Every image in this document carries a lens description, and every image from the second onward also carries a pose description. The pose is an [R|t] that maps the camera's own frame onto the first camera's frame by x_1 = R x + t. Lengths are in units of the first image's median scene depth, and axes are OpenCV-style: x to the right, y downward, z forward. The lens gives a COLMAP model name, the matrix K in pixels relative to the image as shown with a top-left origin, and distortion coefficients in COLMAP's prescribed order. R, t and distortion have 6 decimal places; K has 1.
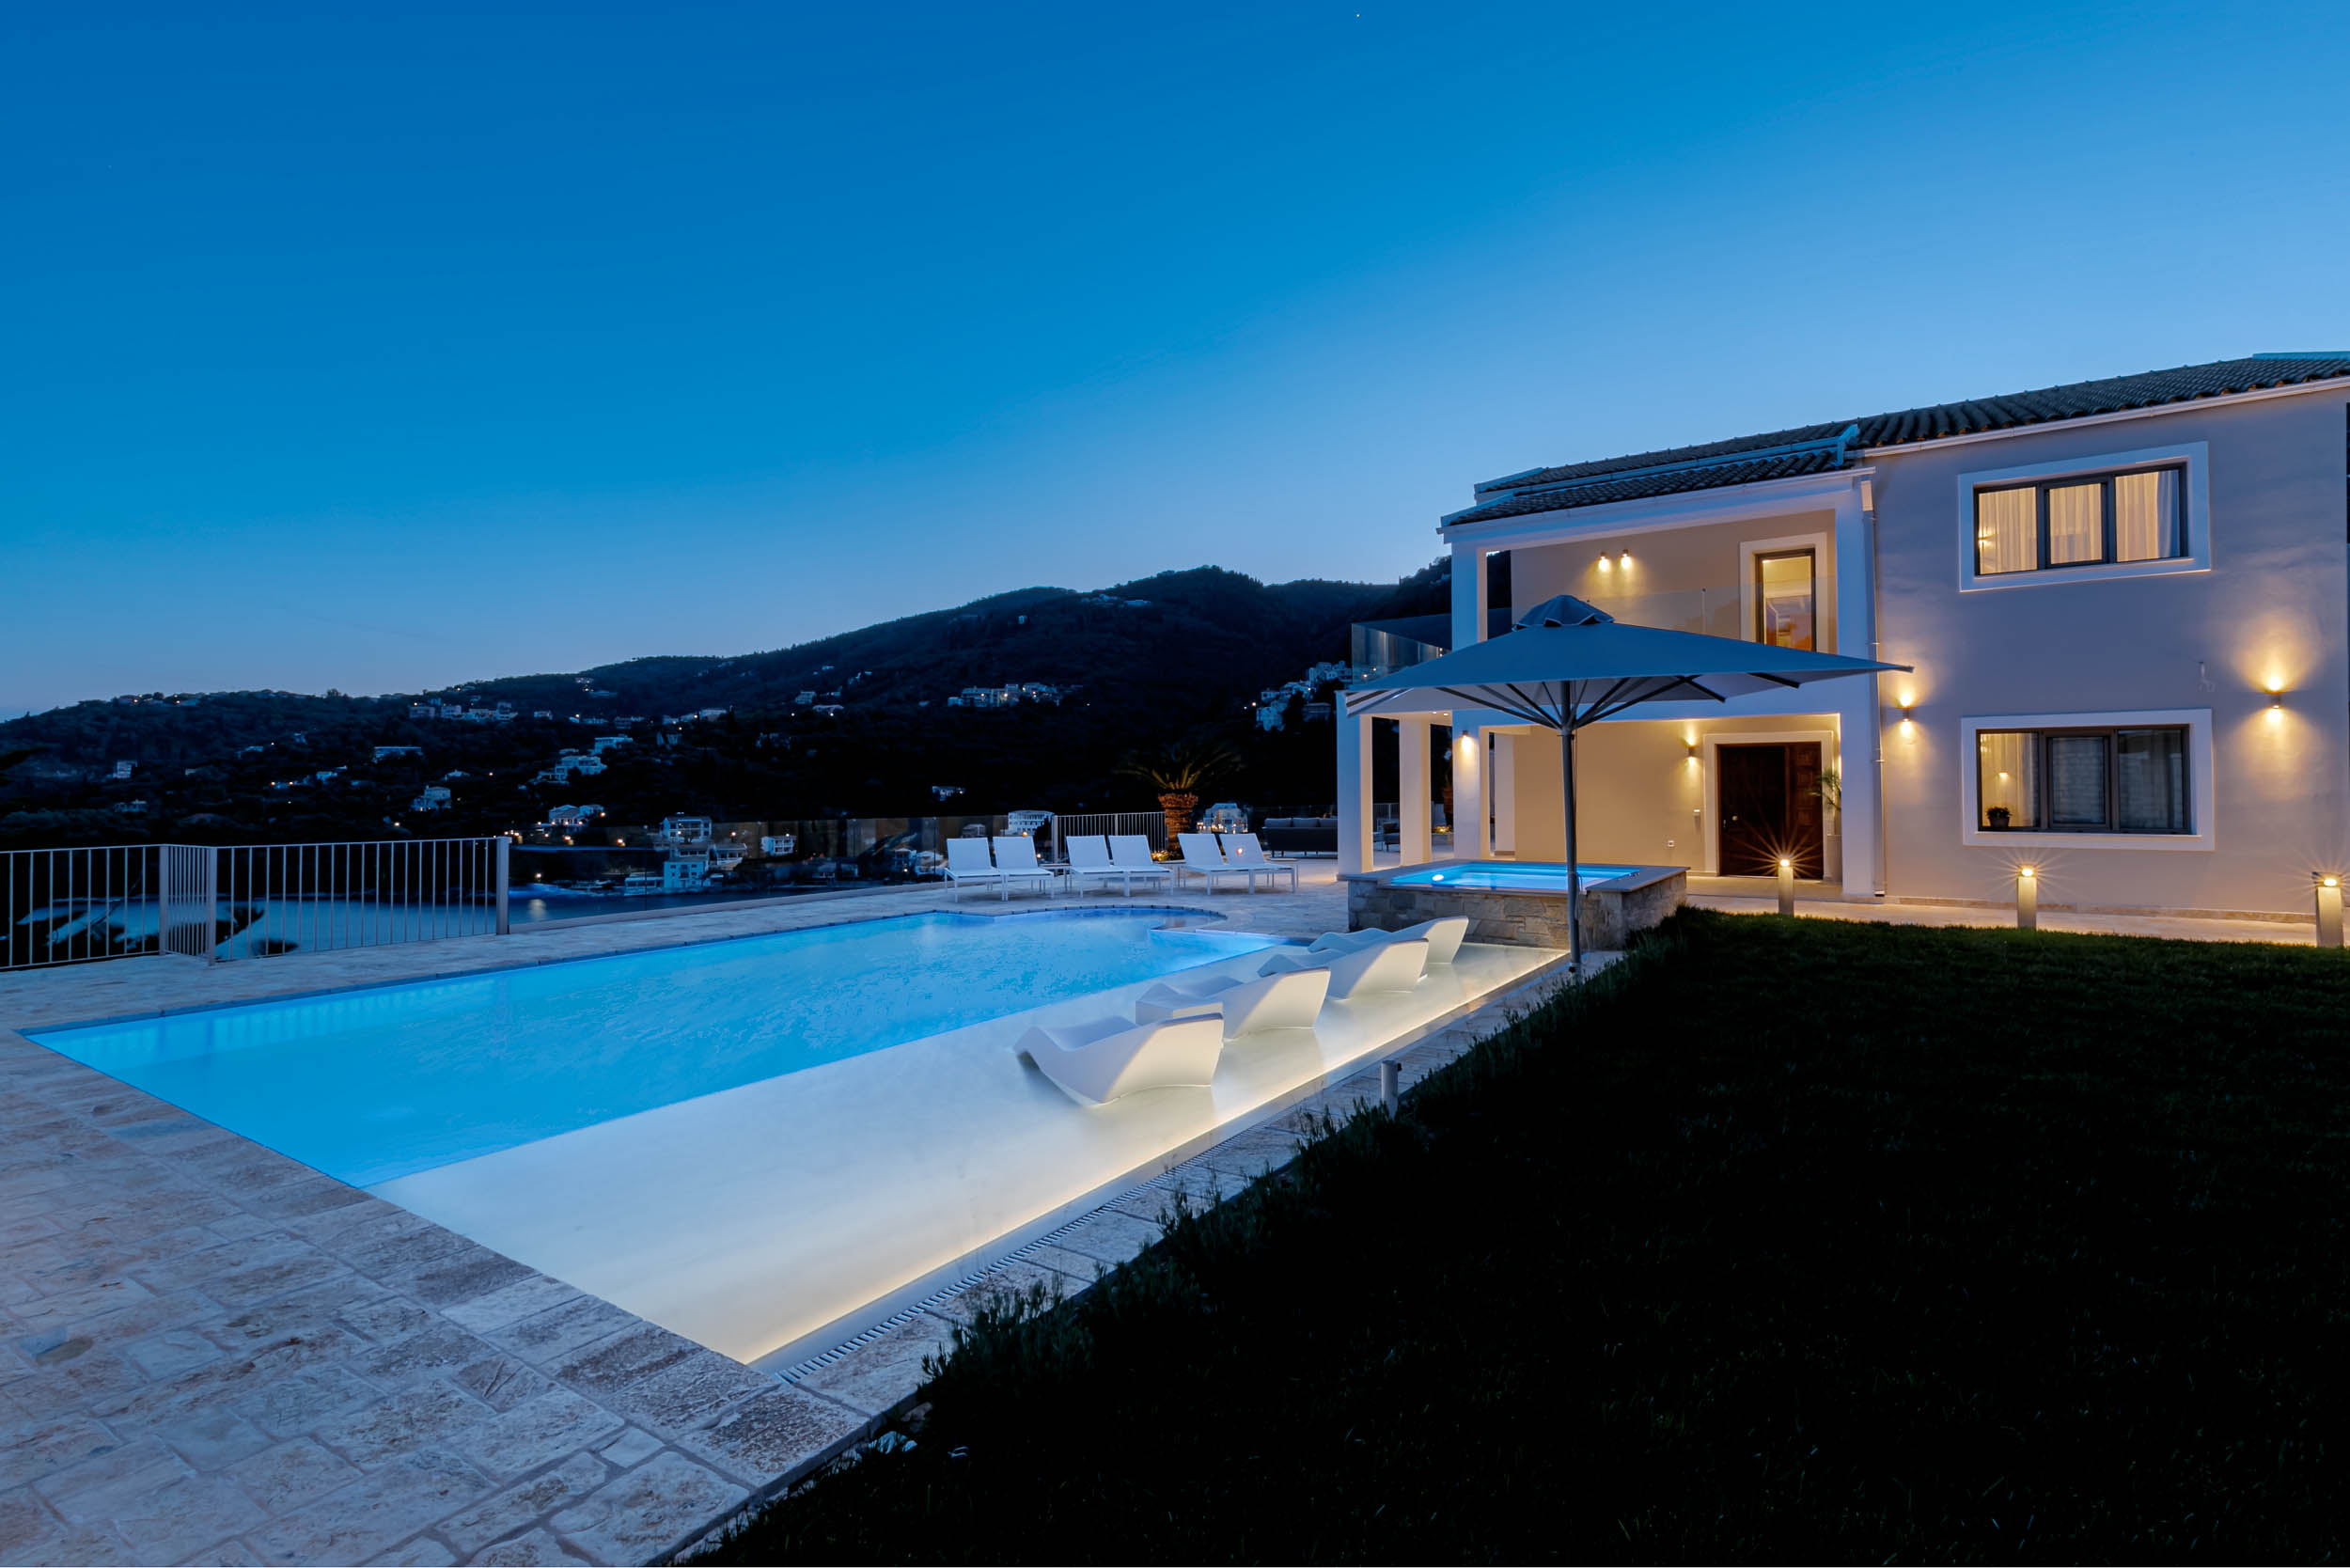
lens RADIAL K [[1077.4, 0, 1180.5], [0, 1077.4, 768.0], [0, 0, 1]] dist [-0.001285, -0.001114]
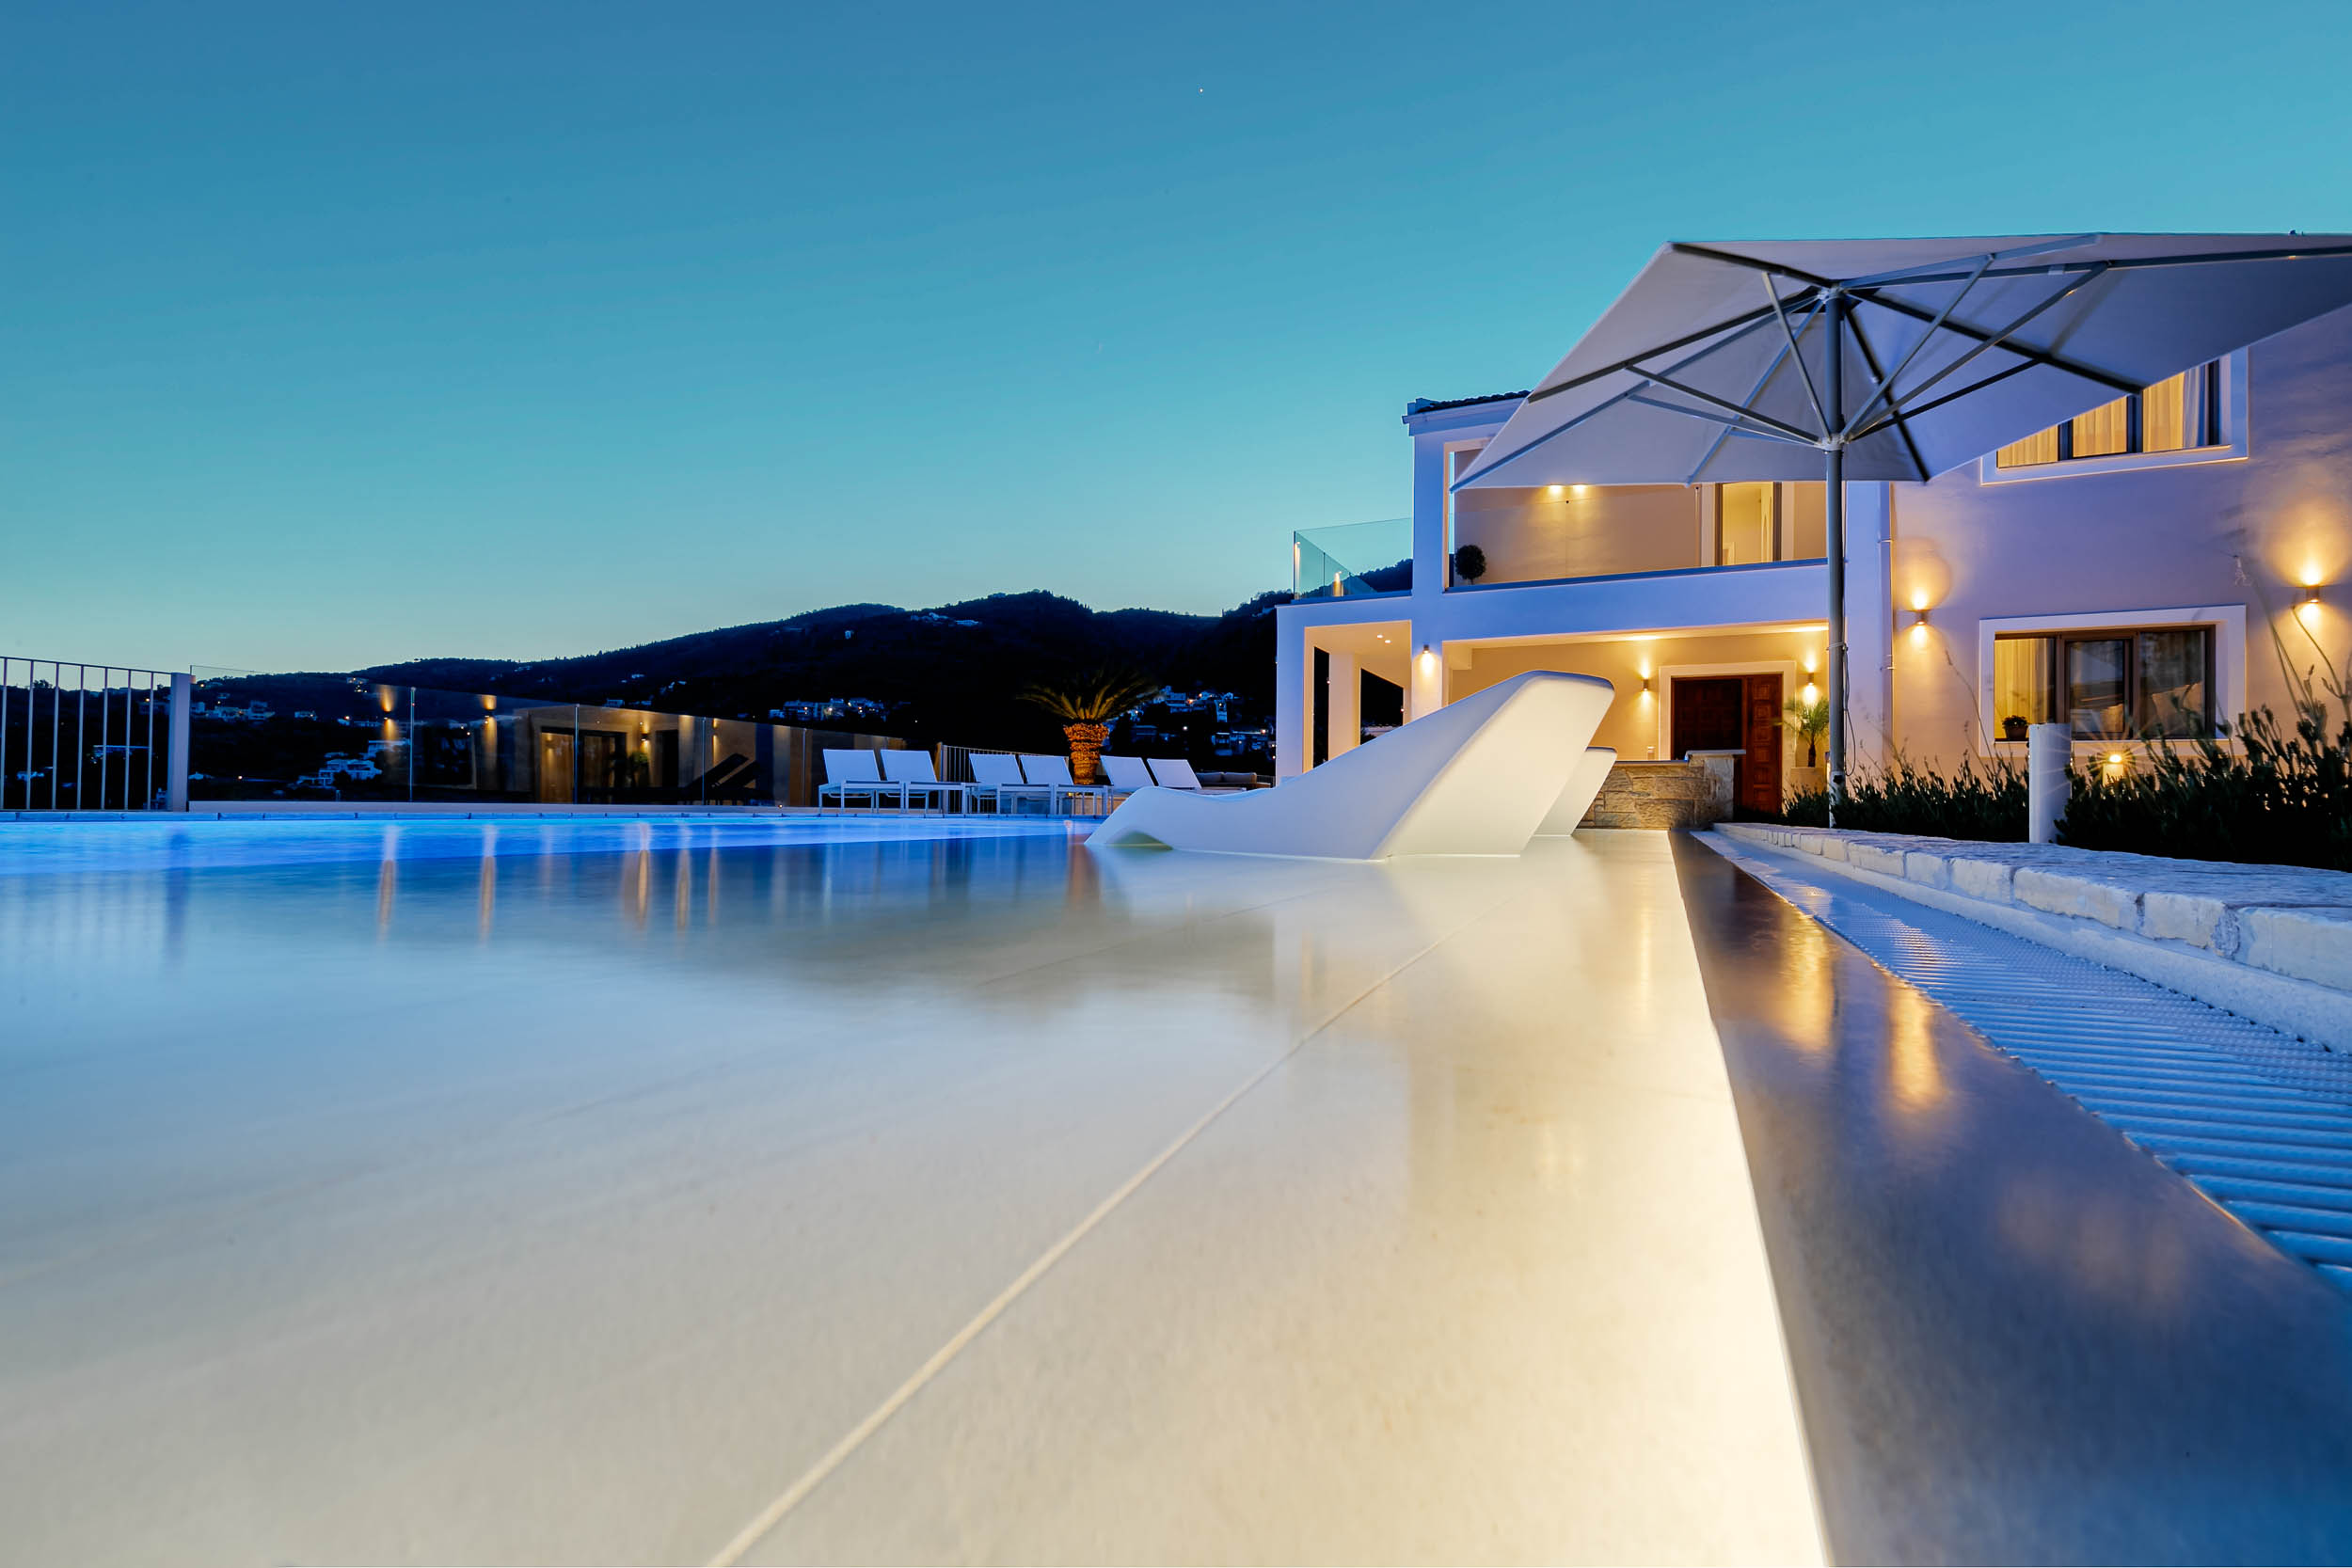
lens RADIAL K [[1049.0, 0, 1176.0], [0, 1049.0, 784.0], [0, 0, 1]] dist [-0.000489, 0.000634]
pose [[0.987137, 0.021962, 0.158359, -0.096646], [-0.021242, 0.999755, -0.006242, 0.112312], [-0.158457, 0.002798, 0.987362, 0.210591]]
